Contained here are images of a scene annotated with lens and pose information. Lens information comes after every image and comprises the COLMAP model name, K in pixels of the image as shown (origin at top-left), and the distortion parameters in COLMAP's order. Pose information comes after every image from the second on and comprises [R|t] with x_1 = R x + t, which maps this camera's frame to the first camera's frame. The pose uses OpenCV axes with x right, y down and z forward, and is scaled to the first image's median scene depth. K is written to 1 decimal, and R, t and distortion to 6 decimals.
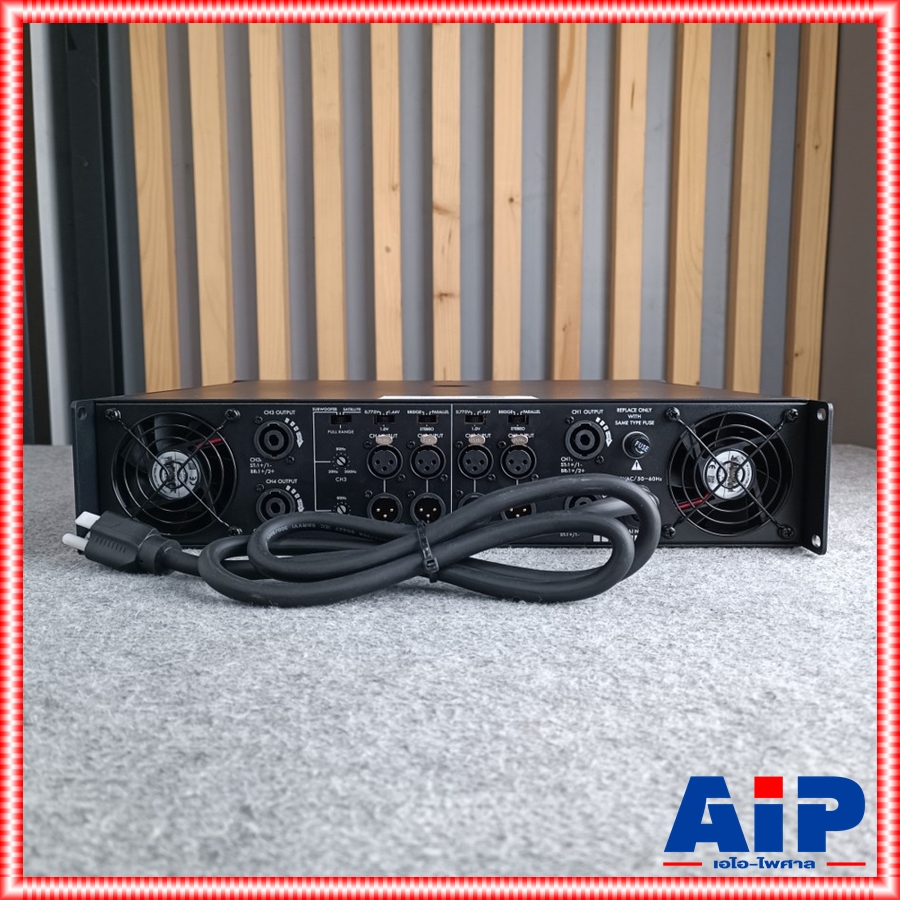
lens RADIAL K [[832.6, 0, 450.5], [0, 832.6, 450.6], [0, 0, 1]] dist [-0.019770, 0.000000]
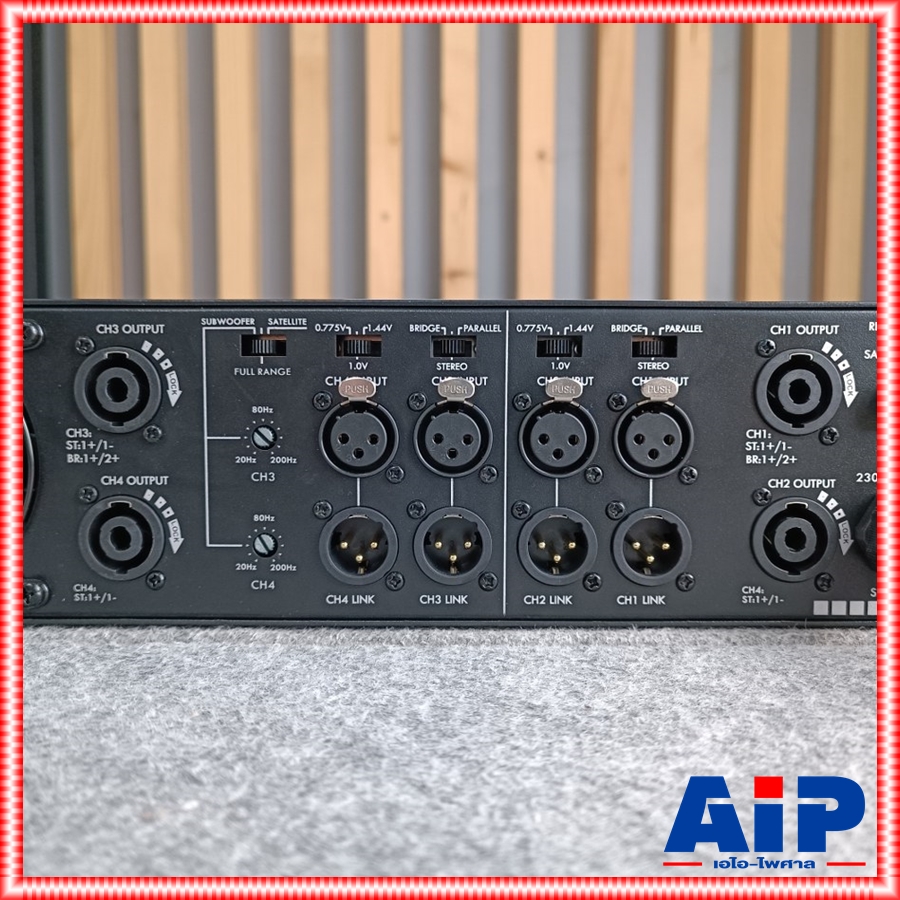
lens RADIAL K [[832.6, 0, 442.6], [0, 832.6, 446.0], [0, 0, 1]] dist [-0.019770, 0.000000]
pose [[0.999968, 0.003828, -0.007016, -0.030436], [-0.004228, 0.998313, -0.057913, 0.044104], [0.006783, 0.057941, 0.998297, 0.549864]]
